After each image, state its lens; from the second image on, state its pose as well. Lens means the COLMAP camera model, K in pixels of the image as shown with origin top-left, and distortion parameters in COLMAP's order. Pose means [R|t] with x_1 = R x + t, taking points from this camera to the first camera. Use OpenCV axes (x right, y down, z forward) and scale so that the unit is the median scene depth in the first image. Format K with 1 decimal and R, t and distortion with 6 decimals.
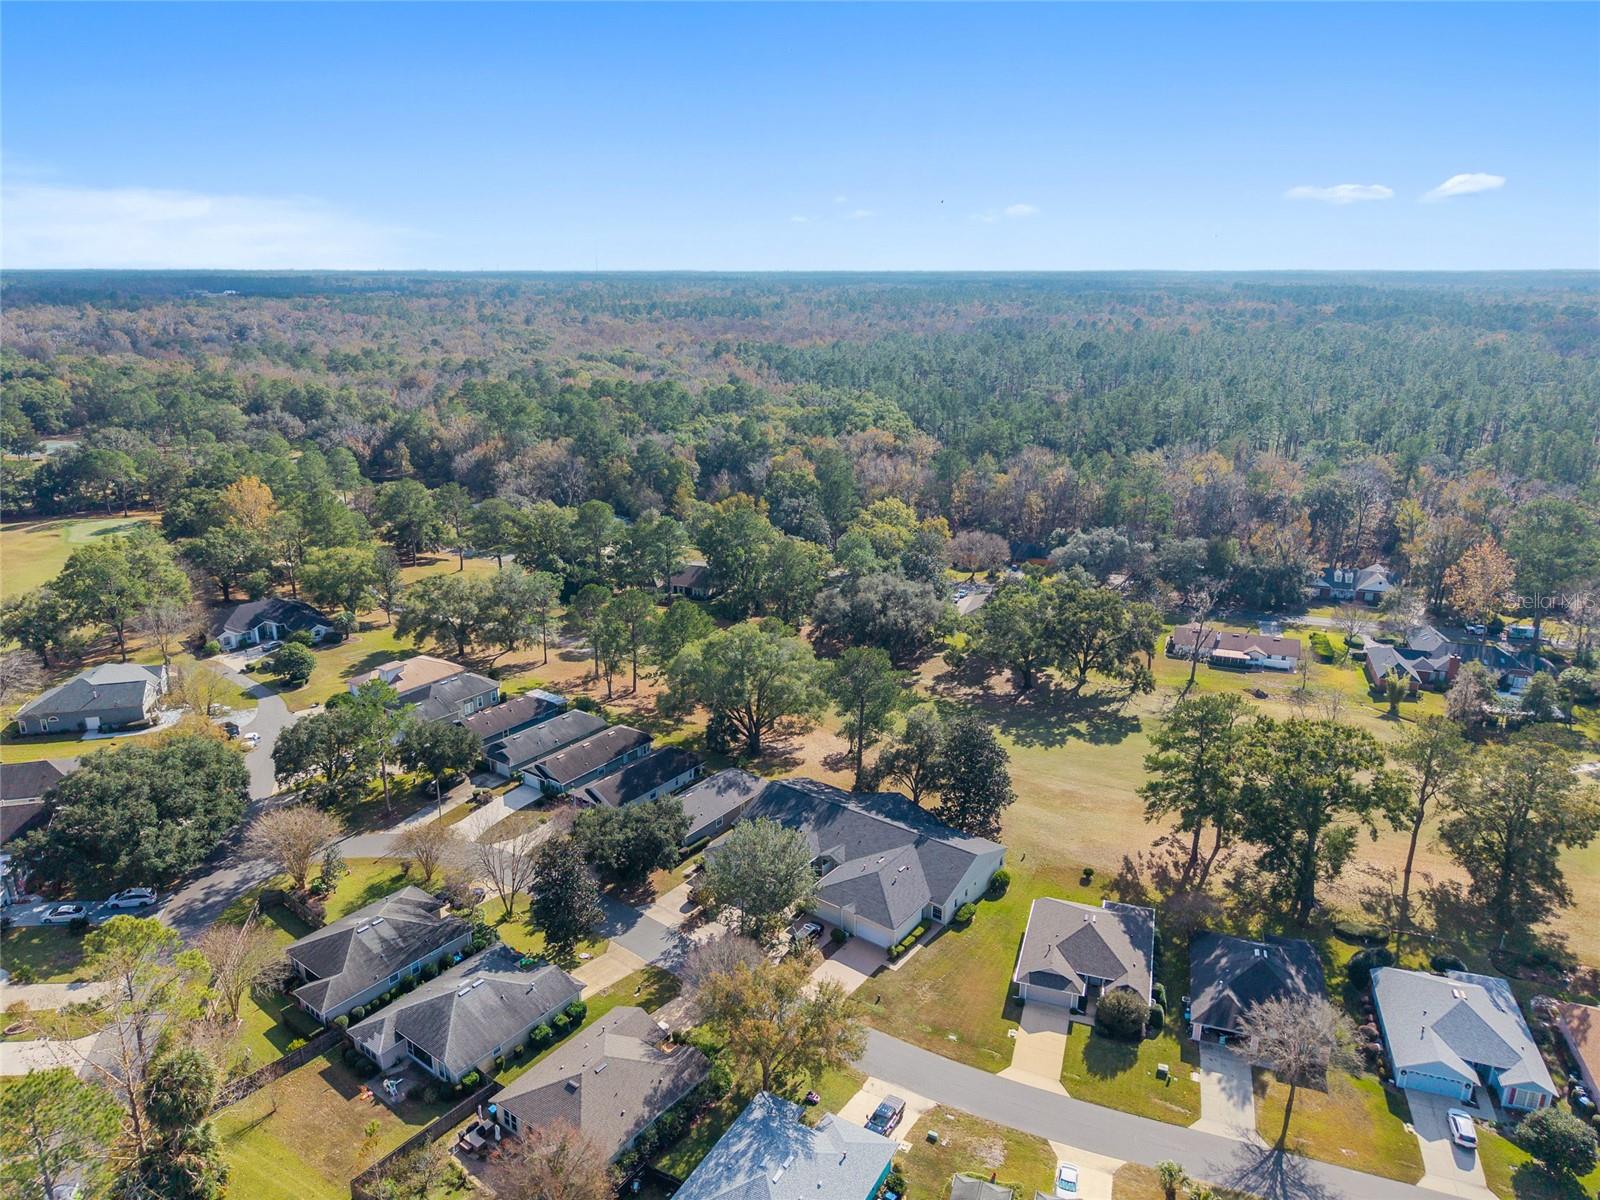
lens RADIAL K [[1066.2, 0, 800.0], [0, 1066.2, 600.0], [0, 0, 1]] dist [0.032155, -0.033186]
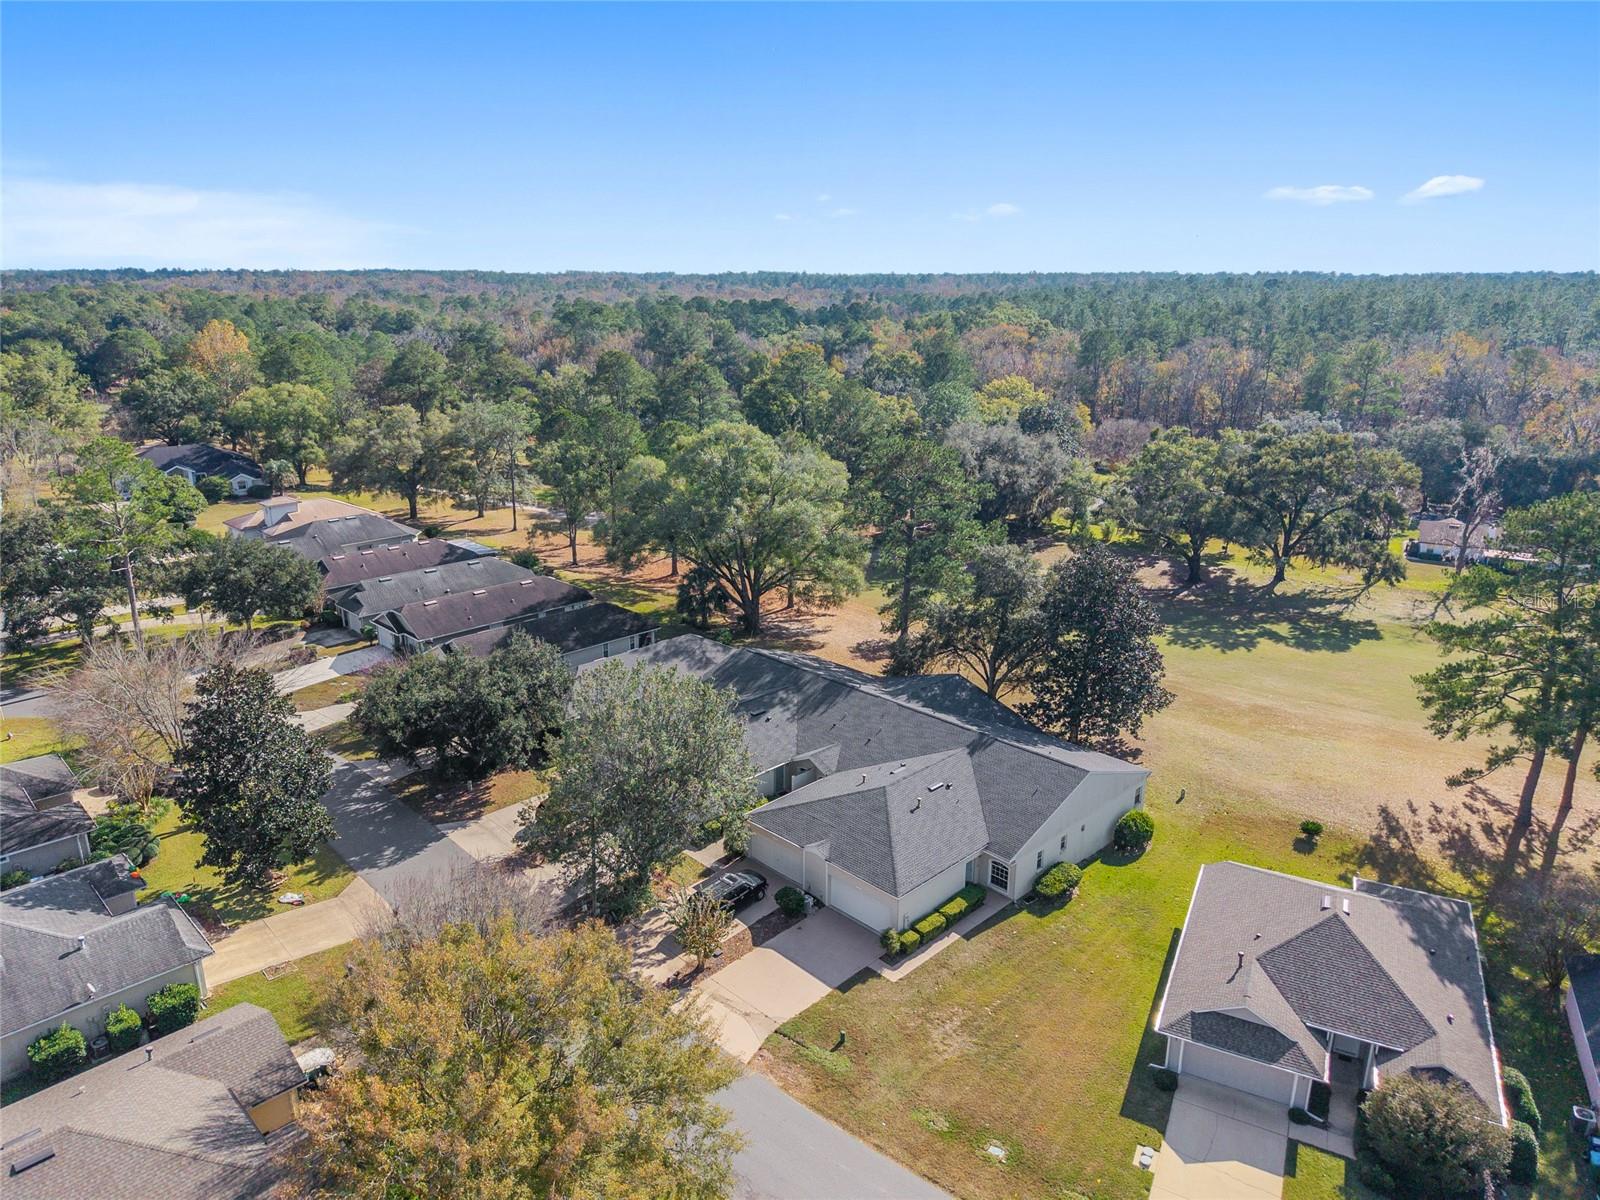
lens RADIAL K [[1066.2, 0, 800.0], [0, 1066.2, 600.0], [0, 0, 1]] dist [0.032155, -0.033186]
pose [[0.990025, 0.041977, -0.134496, 0.089431], [-0.042714, 0.999084, -0.002598, 0.154966], [0.134264, 0.008316, 0.990911, 0.449604]]
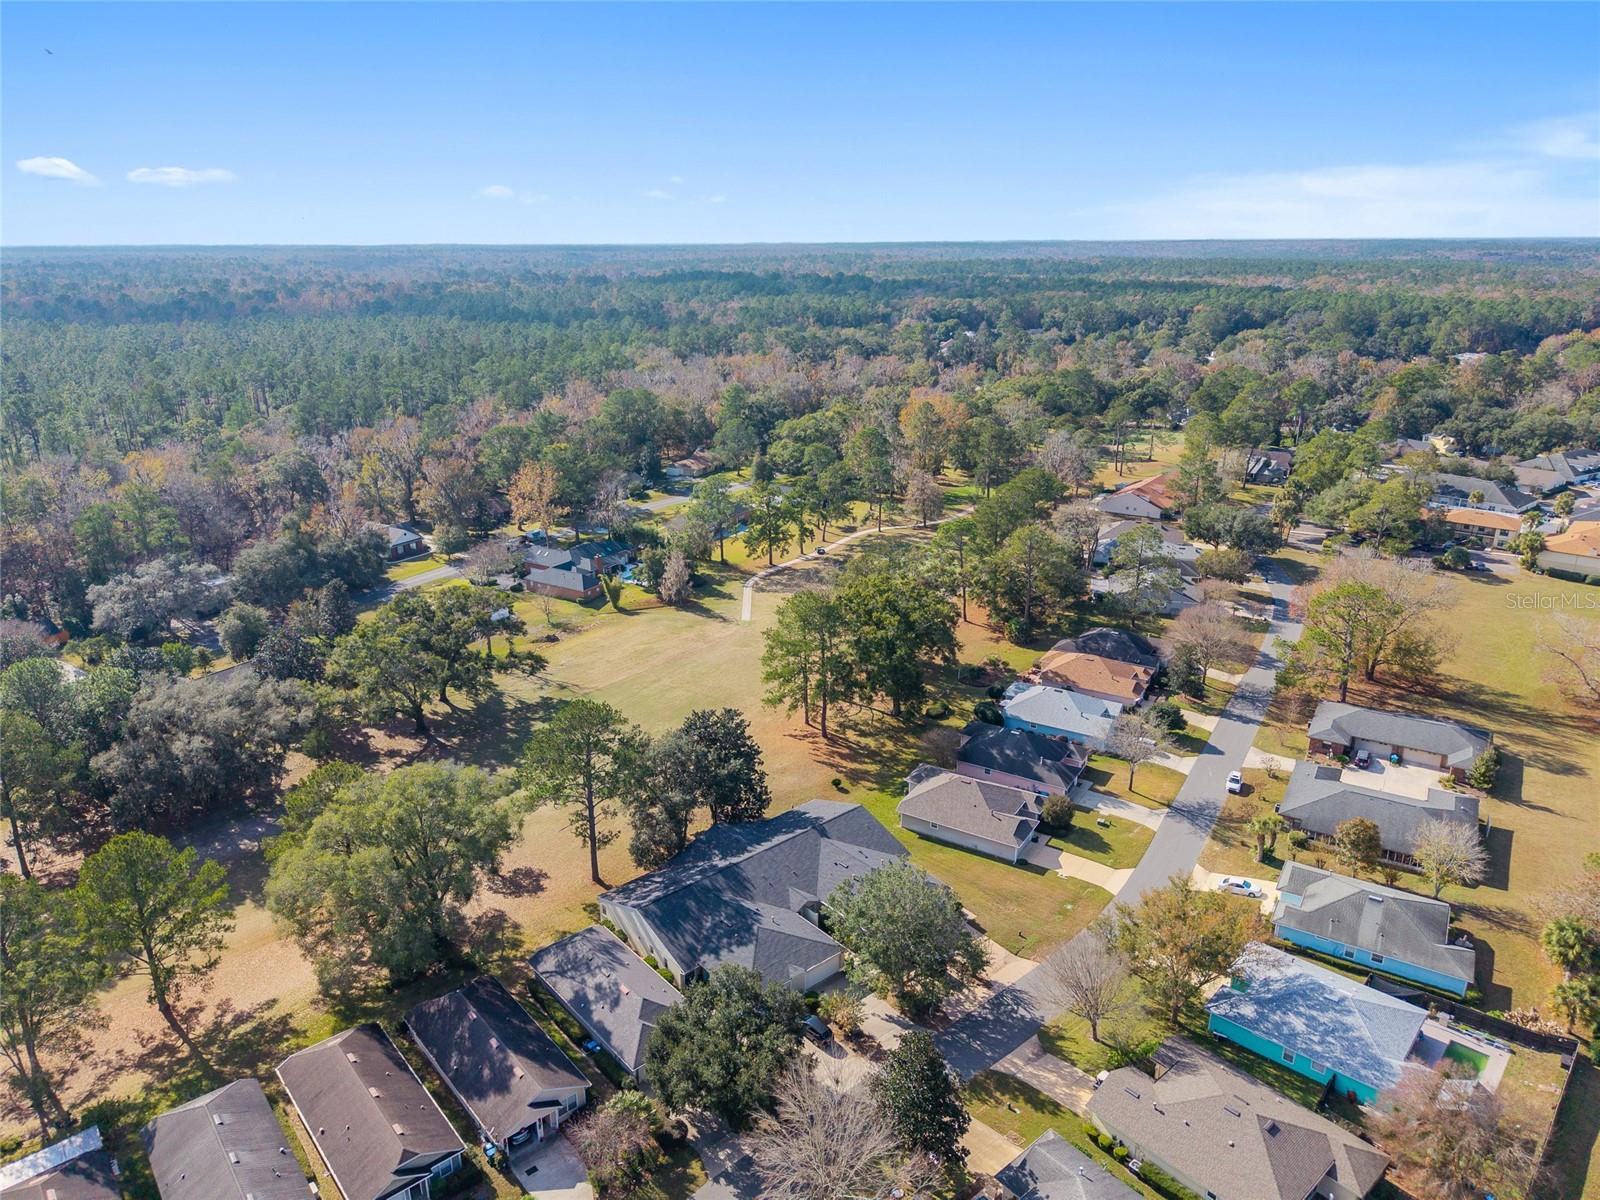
lens RADIAL K [[1058.9, 0, 788.6], [0, 1058.9, 606.1], [0, 0, 1]] dist [0.043242, -0.041208]
pose [[0.227618, -0.322345, 0.918849, -0.659585], [0.294078, 0.922313, 0.250711, -0.190953], [-0.928282, 0.213147, 0.304730, 0.680755]]
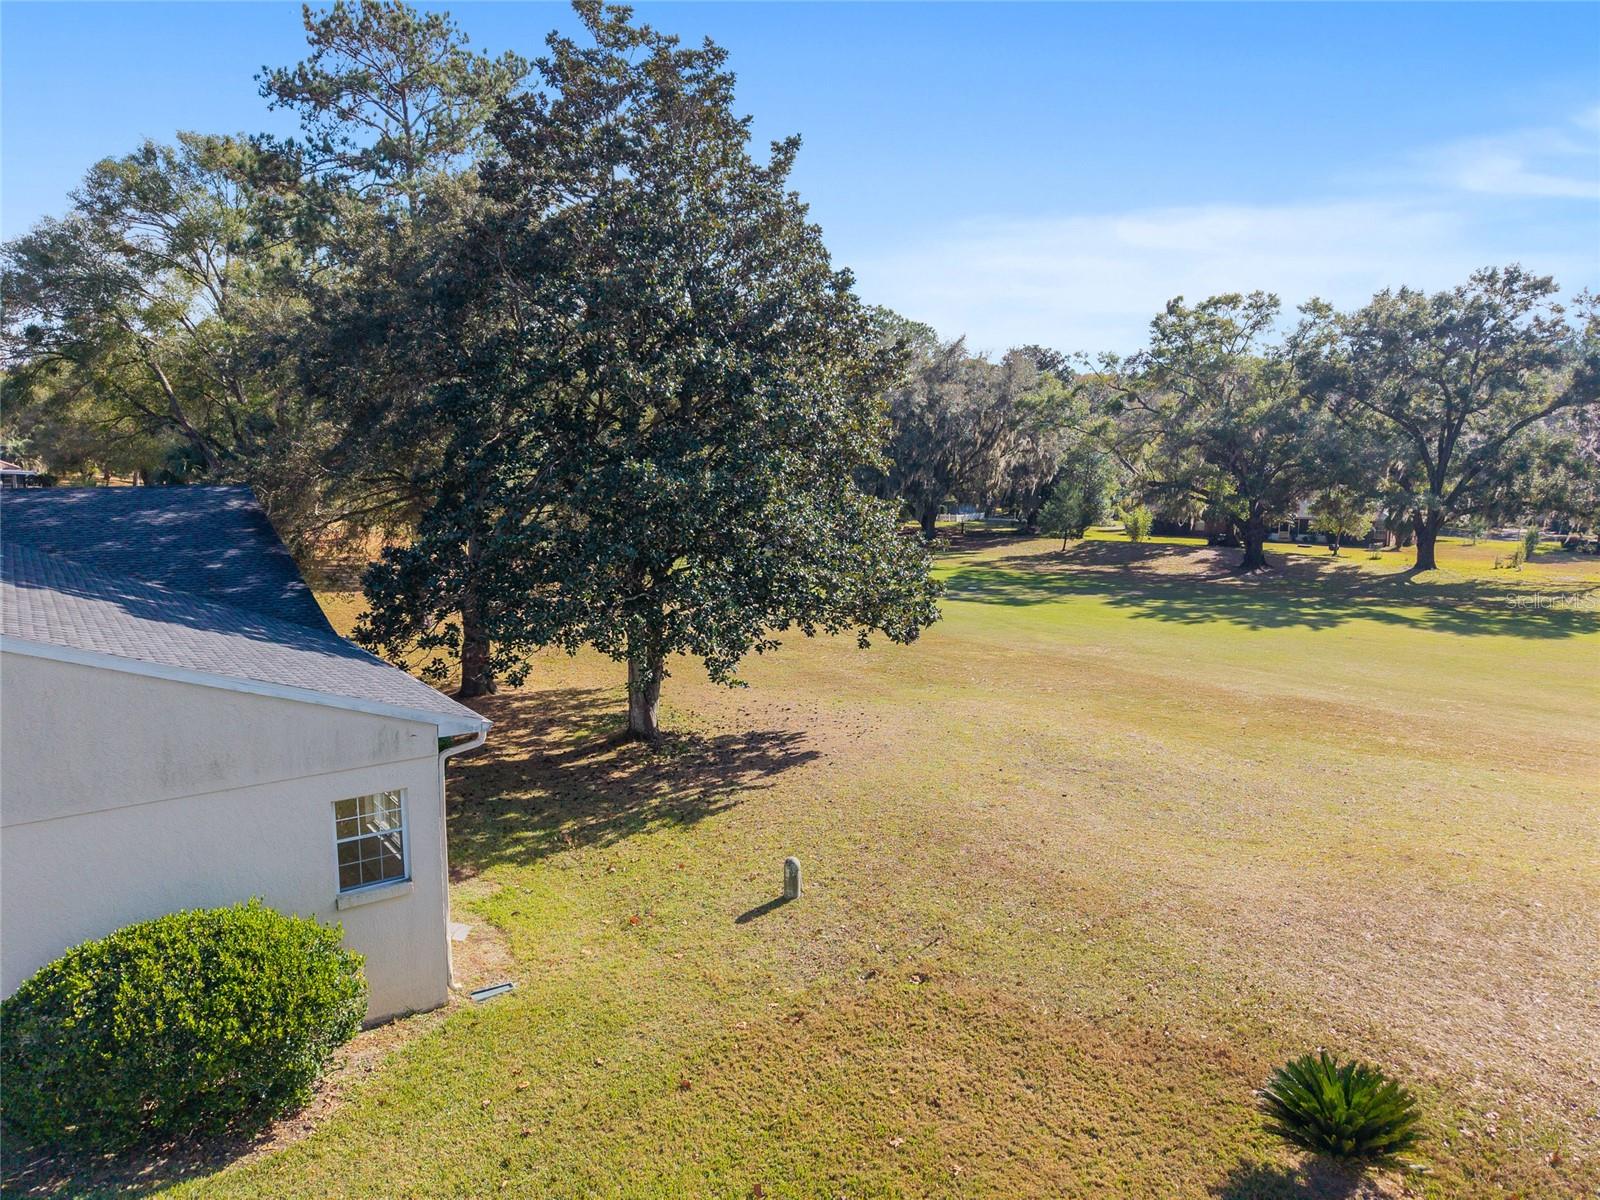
lens RADIAL K [[1069.8, 0, 794.9], [0, 1069.8, 592.2], [0, 0, 1]] dist [0.031950, -0.031400]
pose [[0.955978, 0.037207, -0.291071, 0.252043], [-0.084488, 0.984824, -0.151600, 0.231130], [0.281013, 0.169518, 0.944614, 0.904815]]
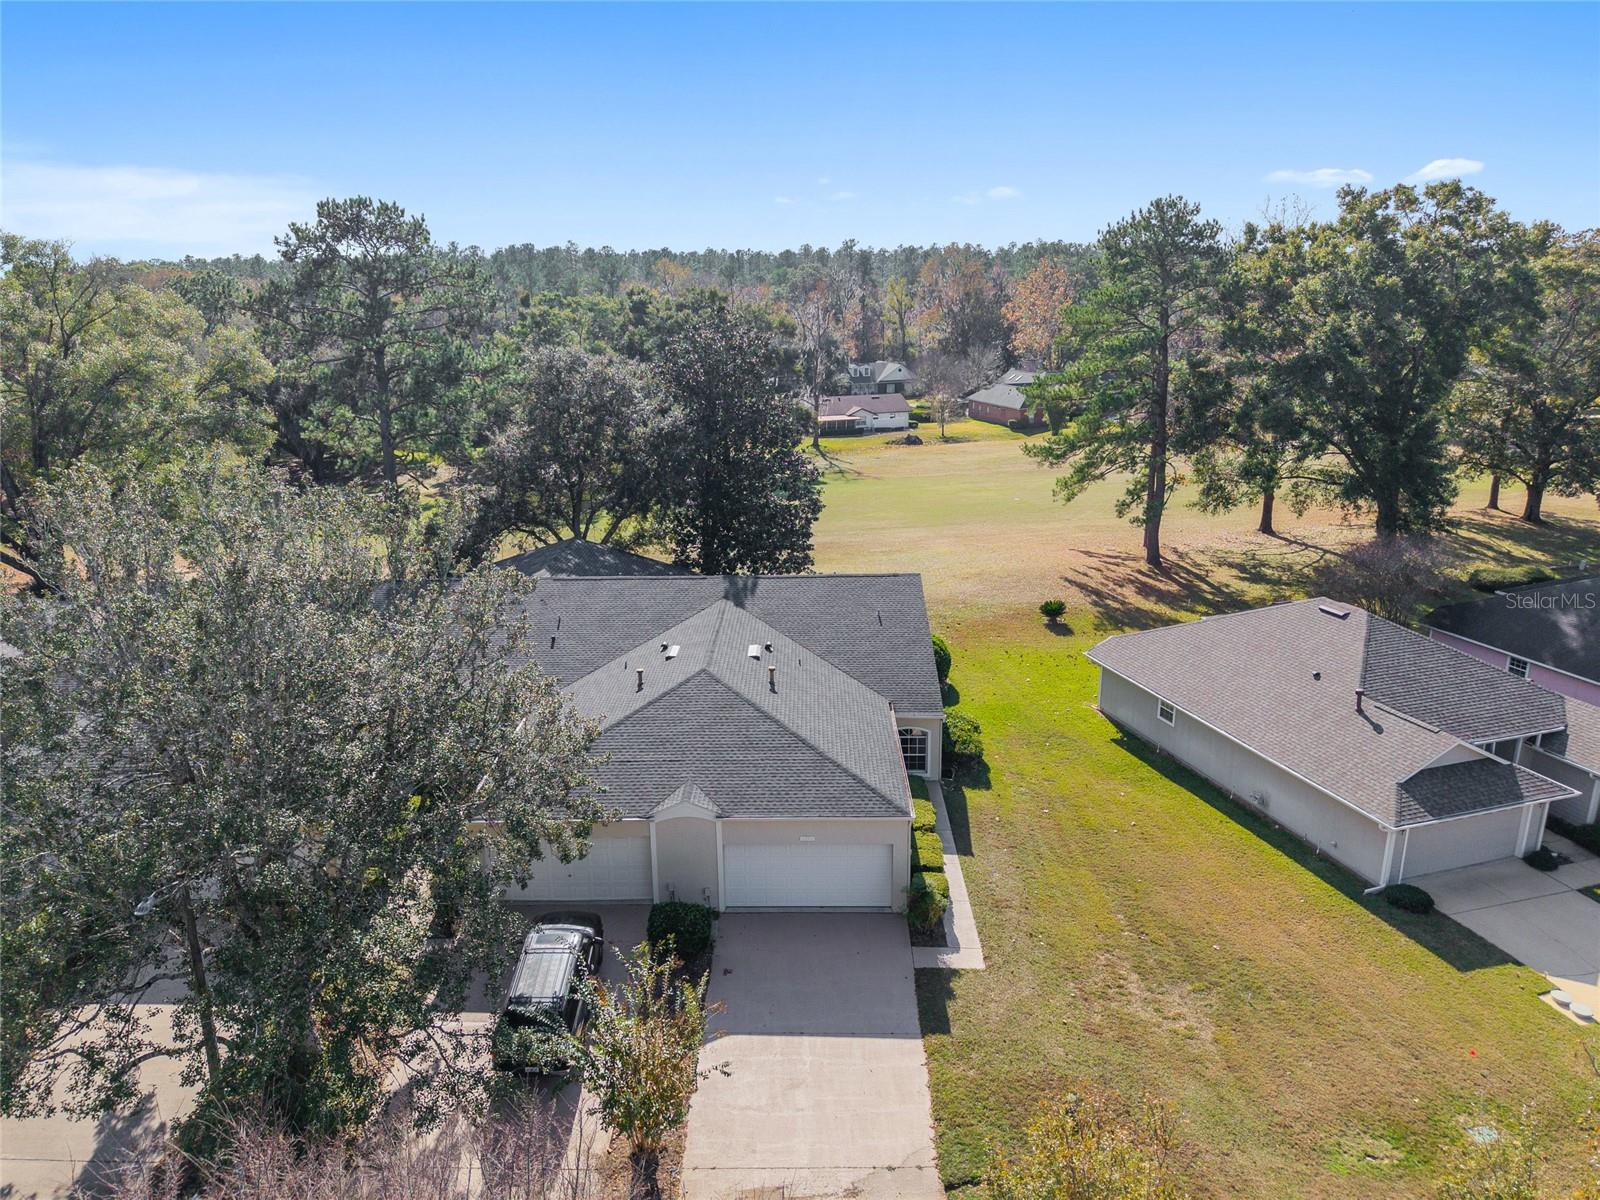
lens RADIAL K [[1069.8, 0, 794.9], [0, 1069.8, 592.2], [0, 0, 1]] dist [0.031950, -0.031400]
pose [[0.808235, -0.172909, 0.562903, -0.053545], [0.185815, 0.981967, 0.034835, 0.212634], [-0.558775, 0.076441, 0.825789, 0.700966]]
